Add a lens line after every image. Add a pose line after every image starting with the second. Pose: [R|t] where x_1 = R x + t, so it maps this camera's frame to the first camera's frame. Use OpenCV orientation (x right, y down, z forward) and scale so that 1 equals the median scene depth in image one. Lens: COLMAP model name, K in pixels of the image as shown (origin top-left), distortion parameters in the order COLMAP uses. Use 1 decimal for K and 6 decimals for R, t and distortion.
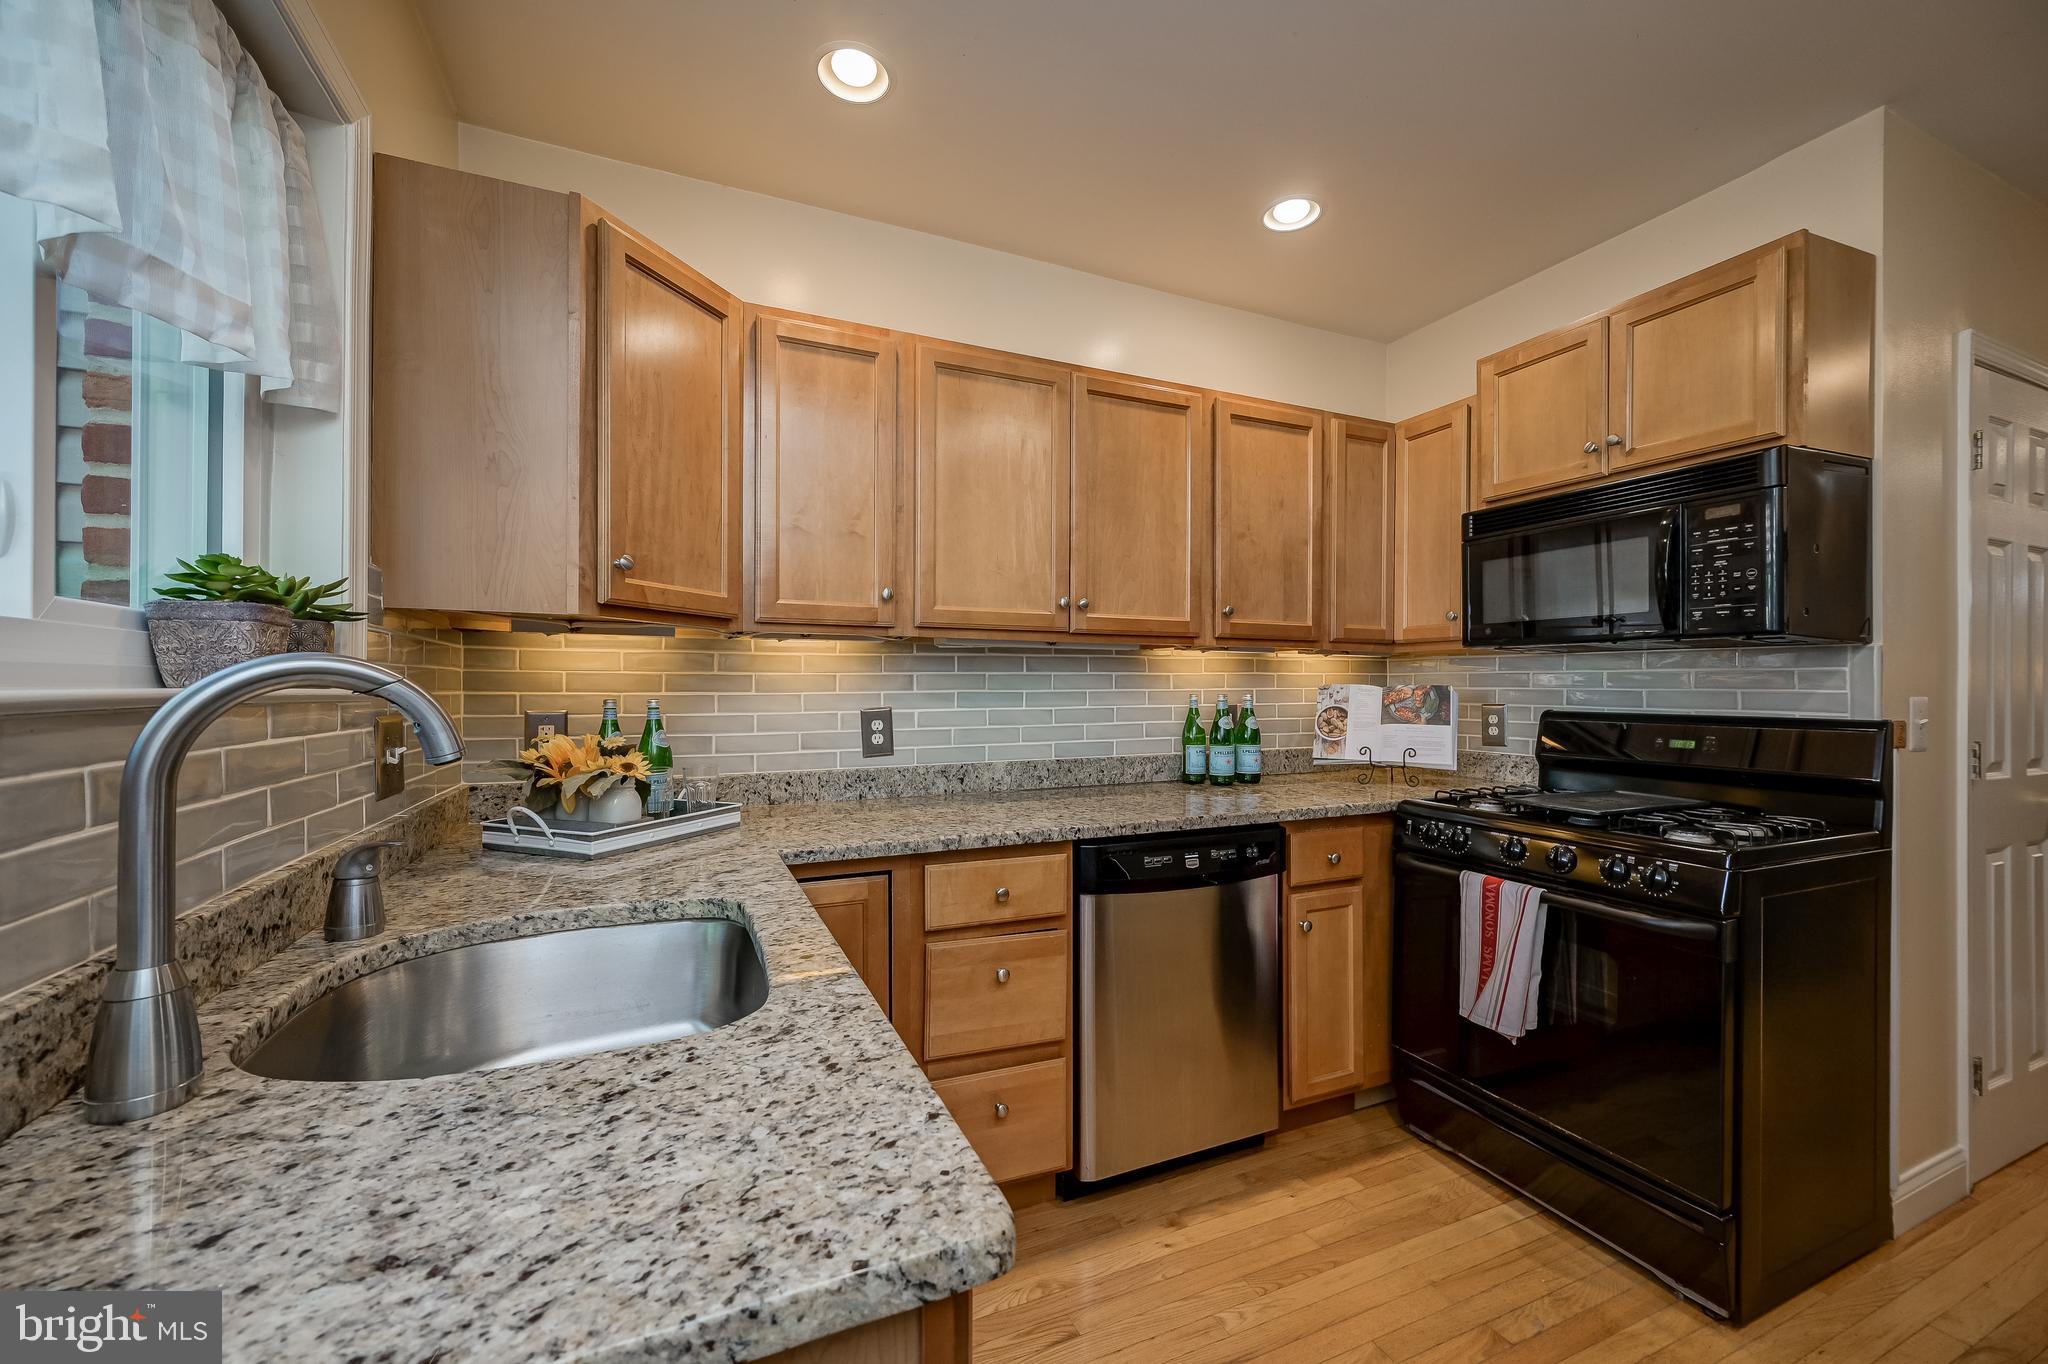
lens RADIAL K [[804.3, 0, 1024.0], [0, 804.3, 682.0], [0, 0, 1]] dist [0.001258, 0.000226]
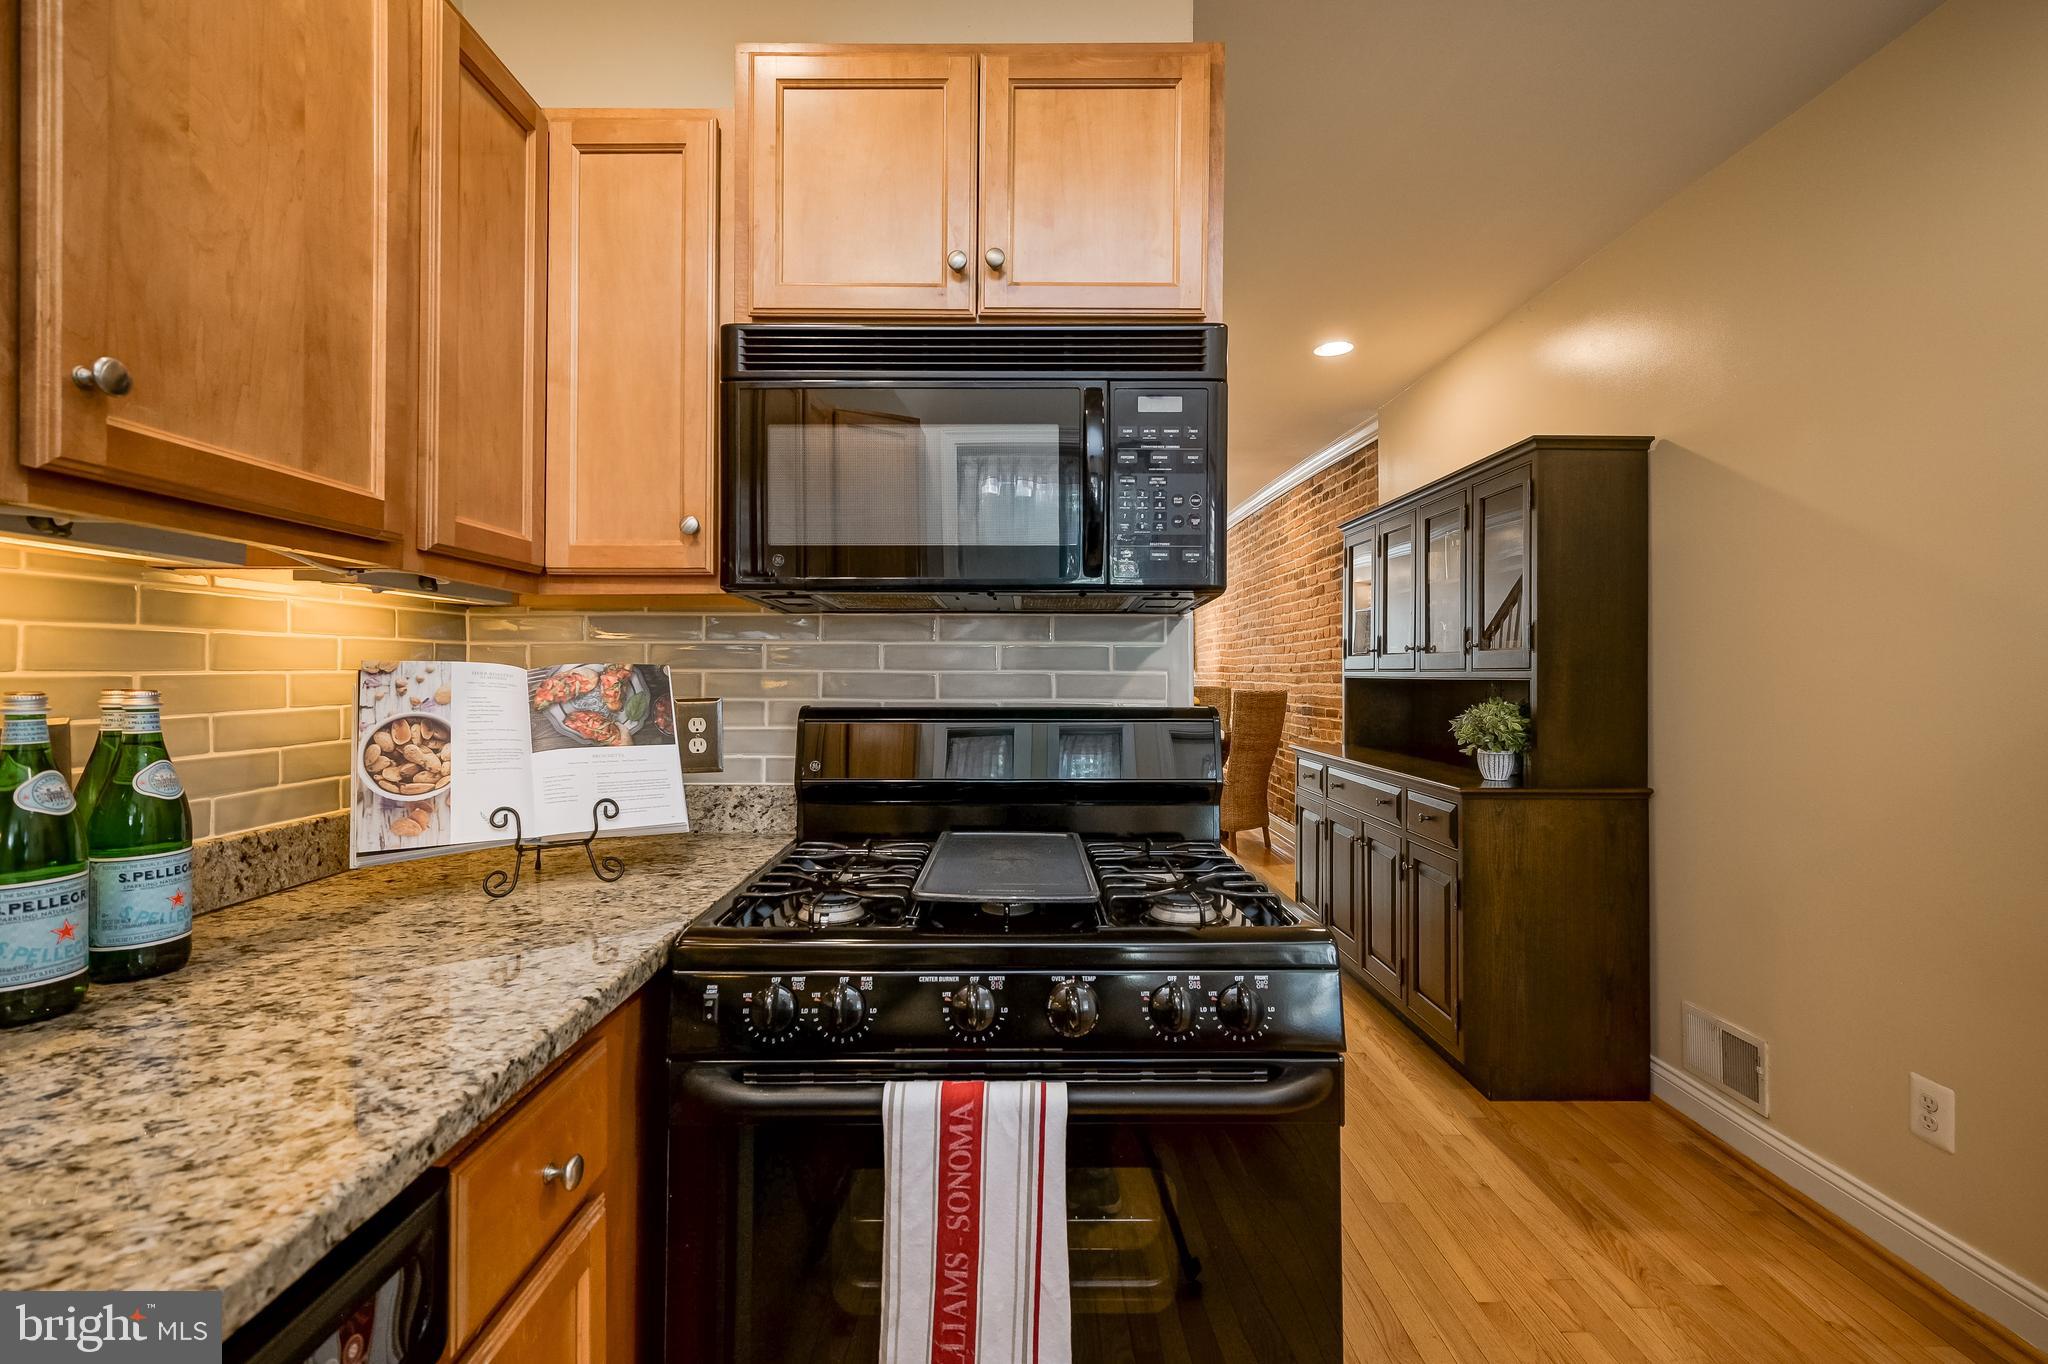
lens RADIAL K [[909.6, 0, 1022.7], [0, 909.6, 662.3], [0, 0, 1]] dist [0.012524, -0.000077]
pose [[0.402082, 0.007802, 0.915570, 0.097675], [-0.004094, 0.999969, -0.006723, 0.005964], [-0.915594, -0.001046, 0.402102, 0.594466]]
